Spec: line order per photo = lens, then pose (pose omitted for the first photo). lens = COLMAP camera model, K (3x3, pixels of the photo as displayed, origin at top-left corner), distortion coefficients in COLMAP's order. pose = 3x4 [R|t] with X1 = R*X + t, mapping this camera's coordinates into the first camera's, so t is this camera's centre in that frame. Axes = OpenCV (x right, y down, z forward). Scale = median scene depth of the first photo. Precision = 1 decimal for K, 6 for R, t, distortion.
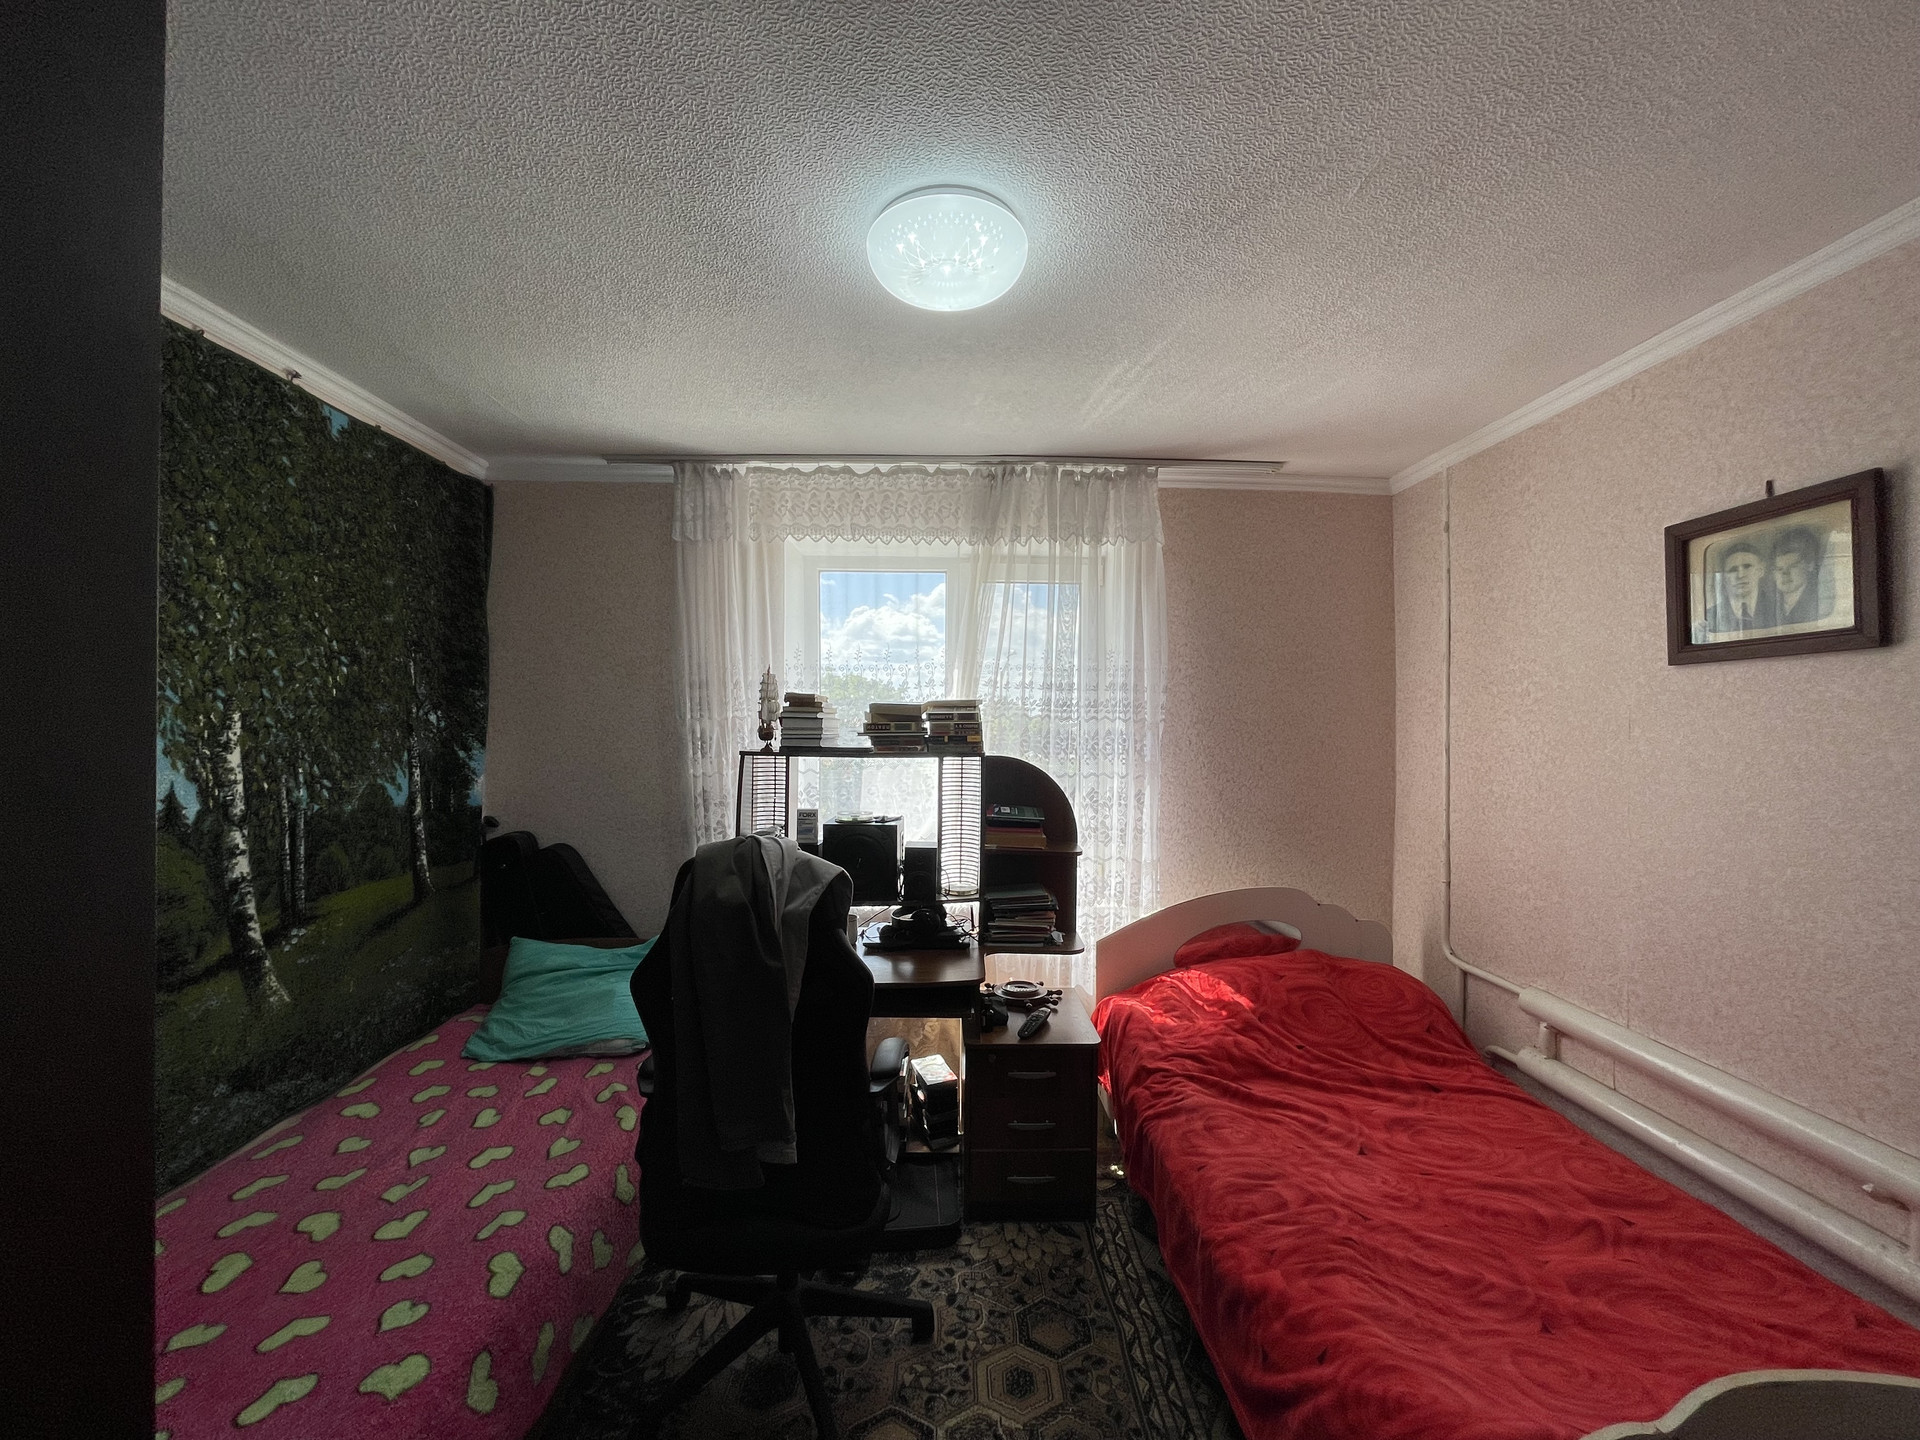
lens RADIAL K [[771.0, 0, 955.6], [0, 771.0, 725.2], [0, 0, 1]] dist [-0.001317, 0.000762]
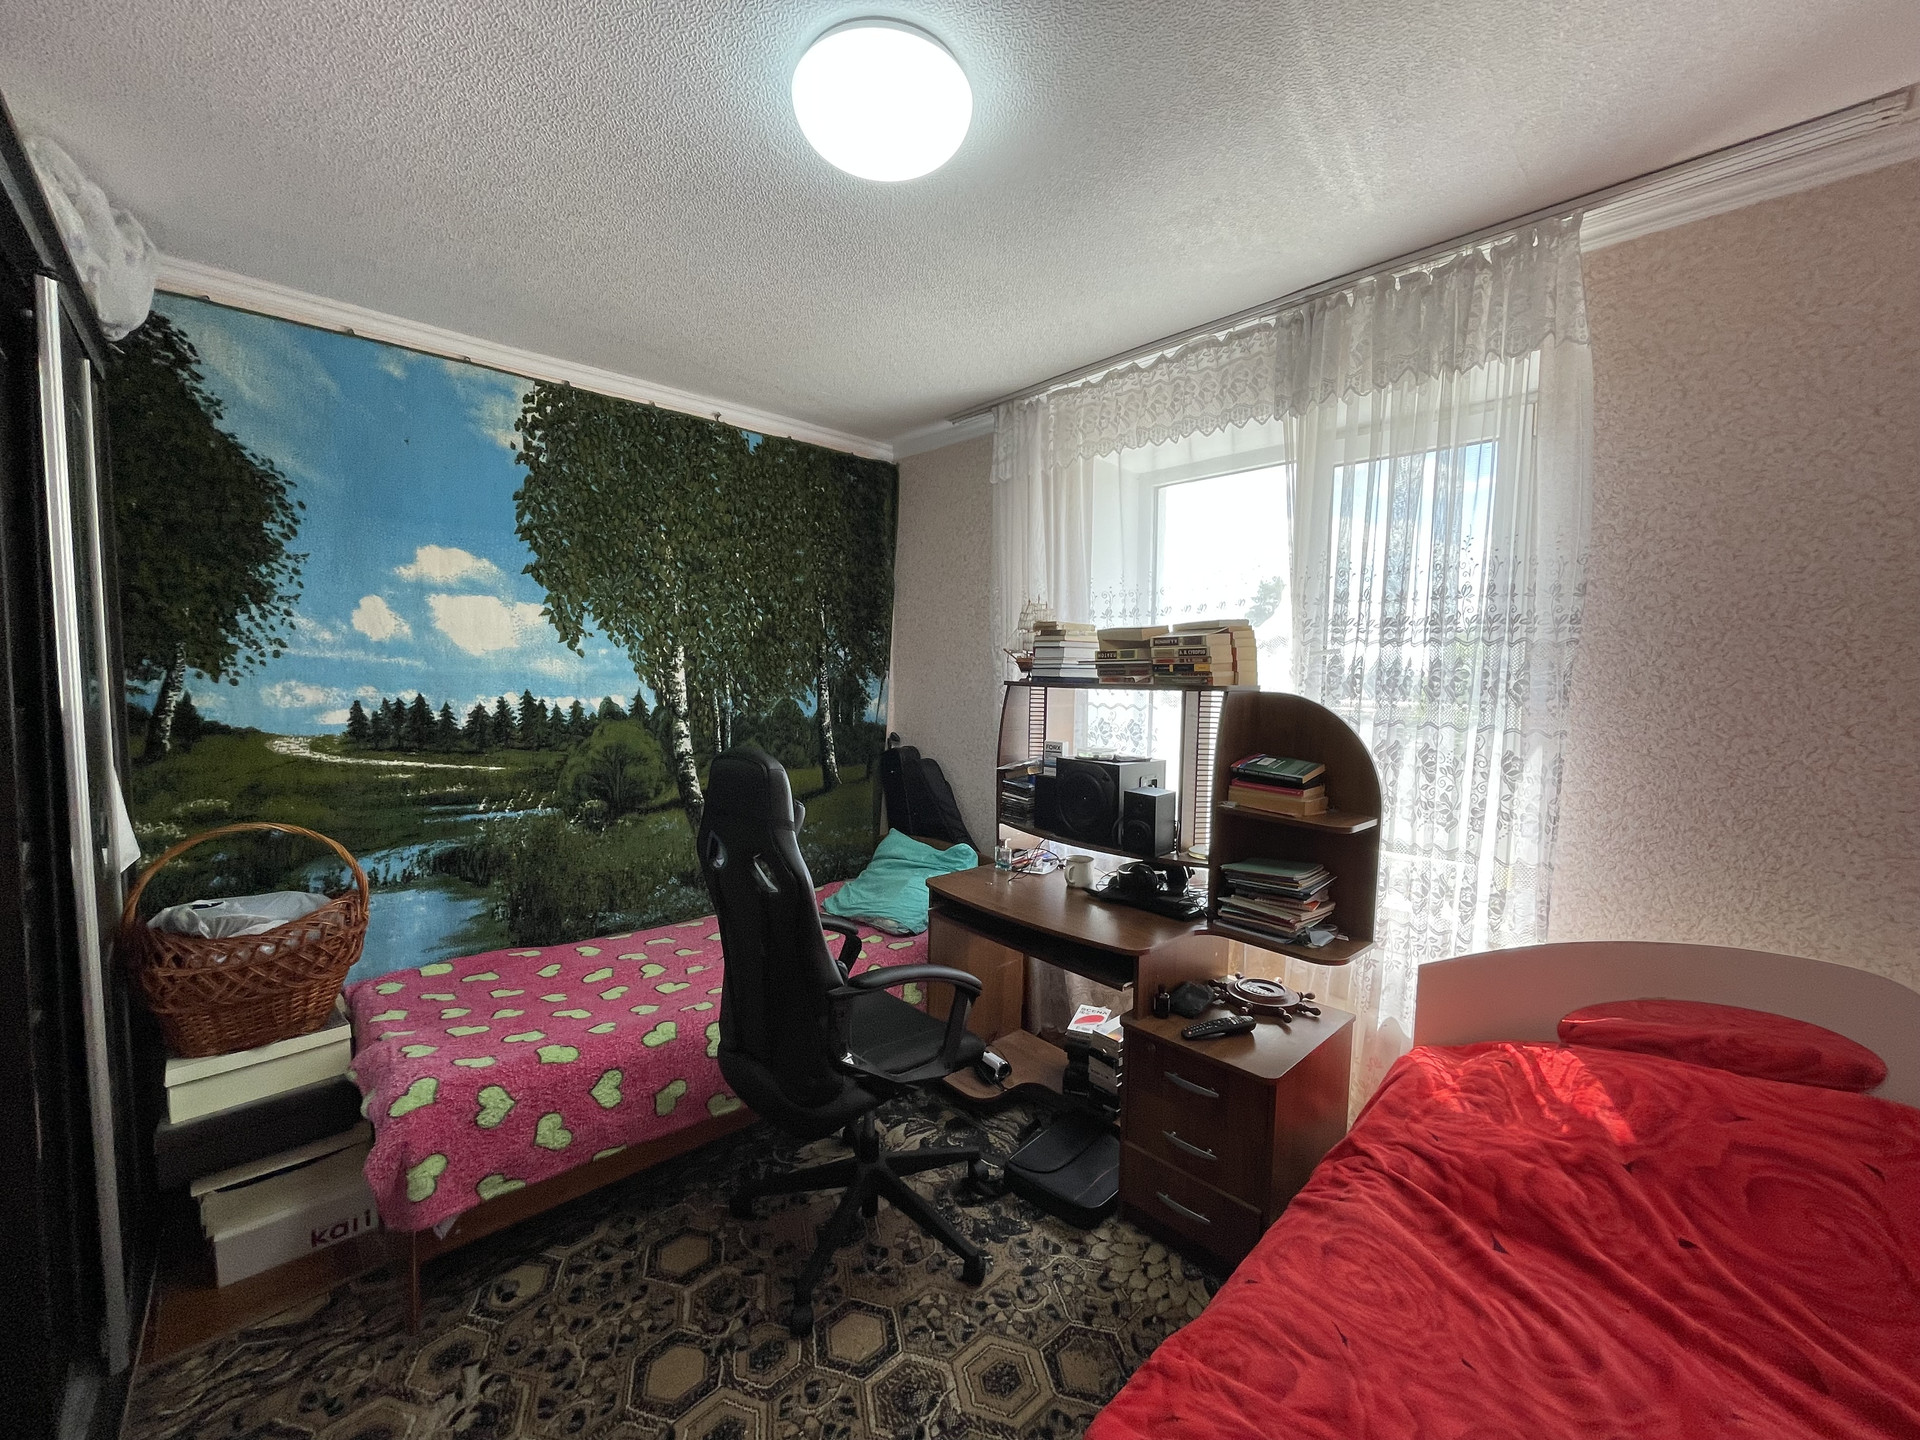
lens RADIAL K [[771.0, 0, 953.1], [0, 771.0, 725.2], [0, 0, 1]] dist [-0.001317, 0.000762]
pose [[0.672417, 0.053193, -0.738259, 0.473636], [-0.008298, 0.997893, 0.064342, 0.029573], [0.740126, -0.037138, 0.671441, 0.277177]]
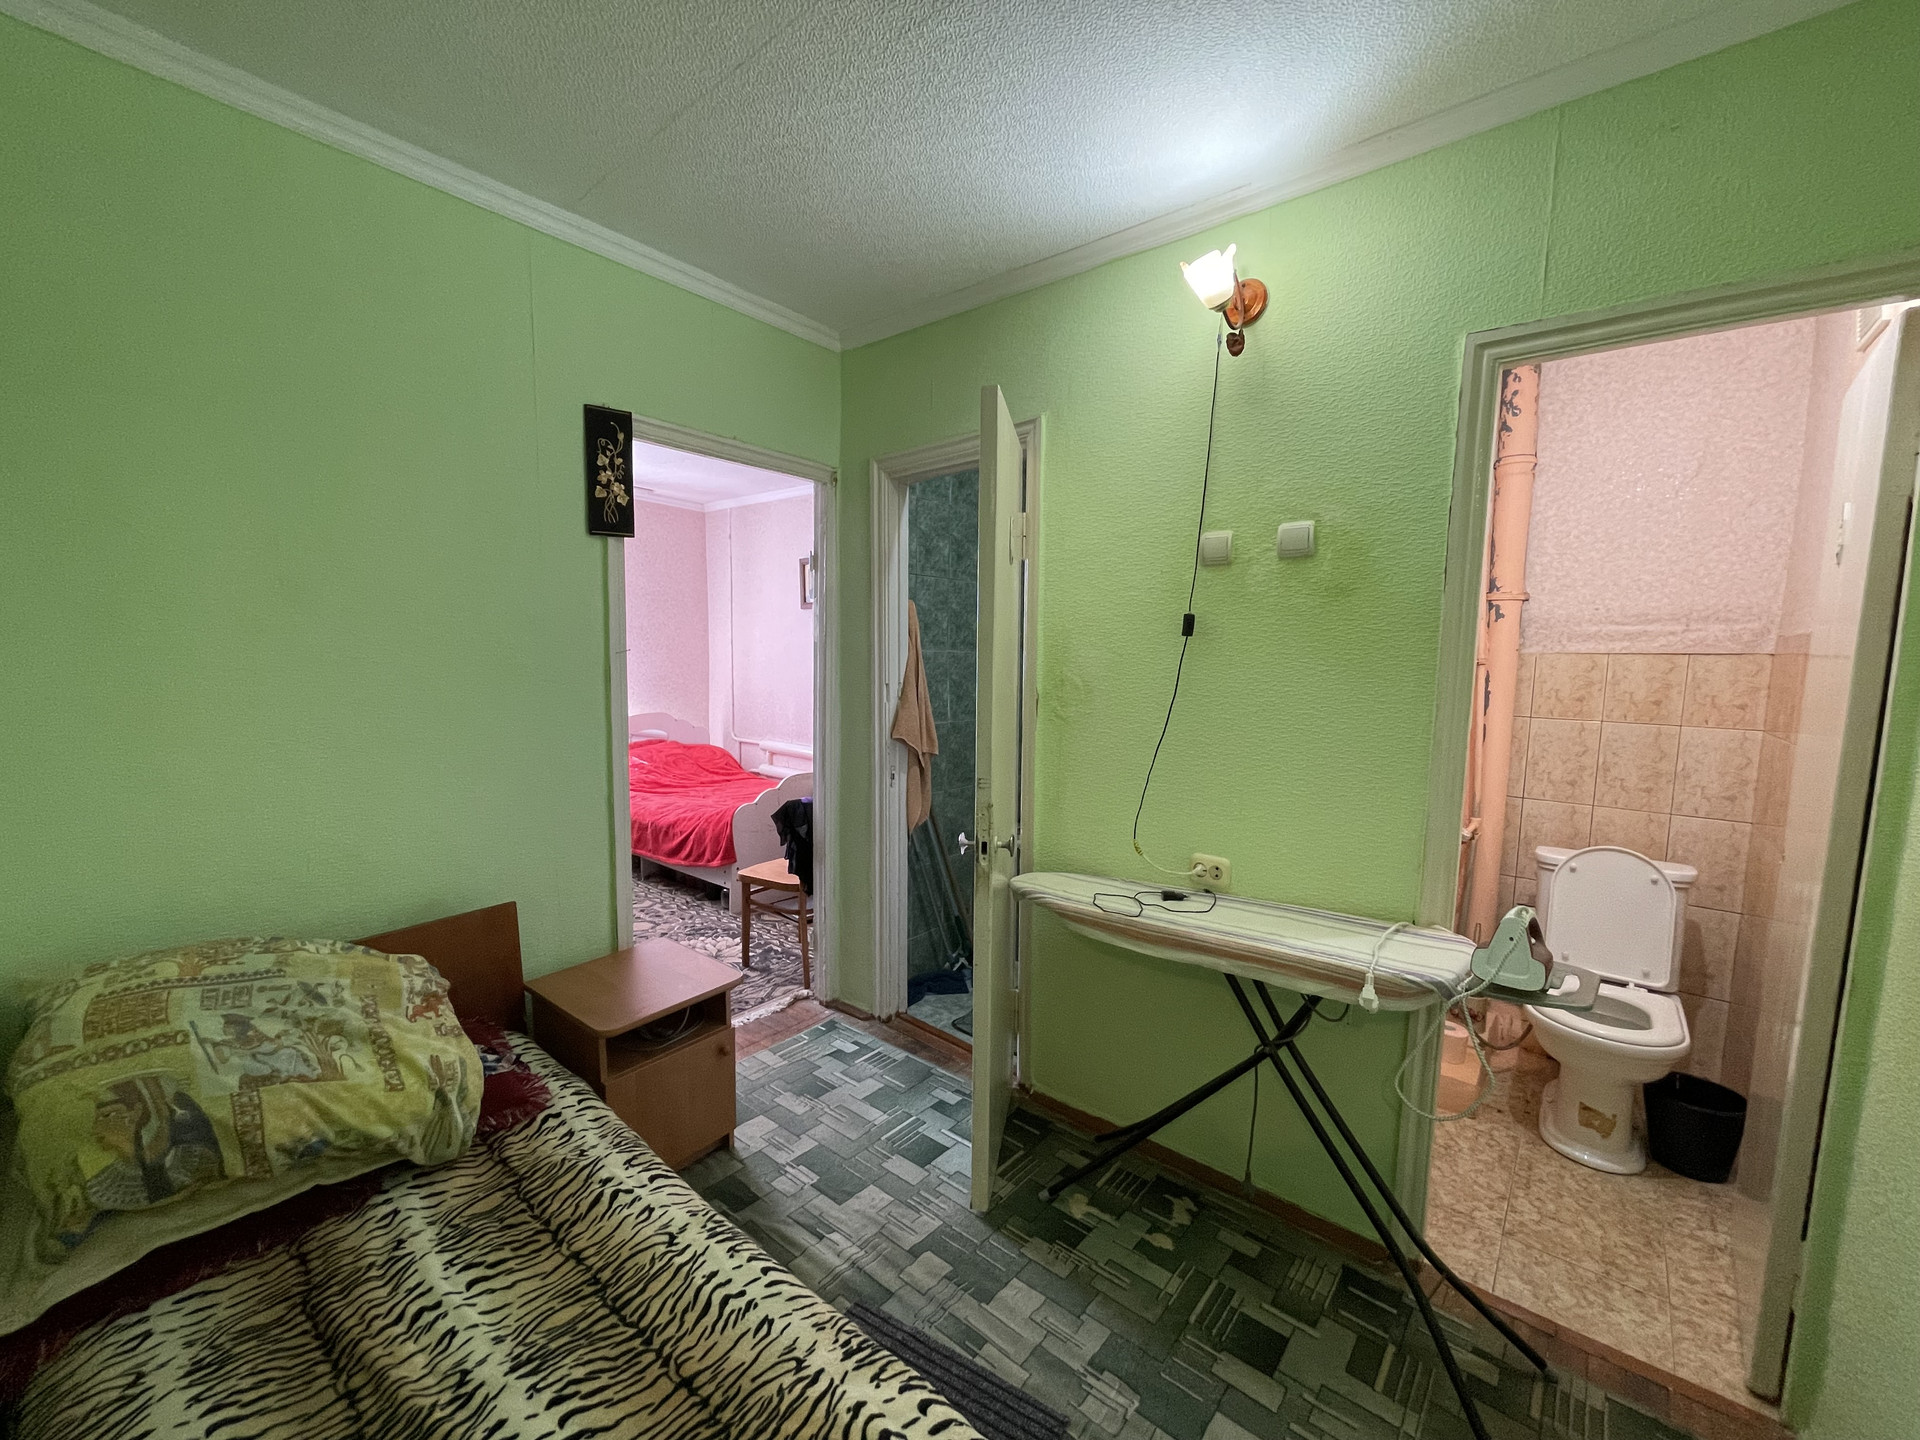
lens RADIAL K [[771.0, 0, 954.8], [0, 771.0, 722.1], [0, 0, 1]] dist [-0.001317, 0.000762]
pose [[0.663740, -0.063698, 0.745246, -0.636555], [-0.012939, 0.995240, 0.096590, 0.043065], [-0.747851, -0.073754, 0.659757, -1.012579]]
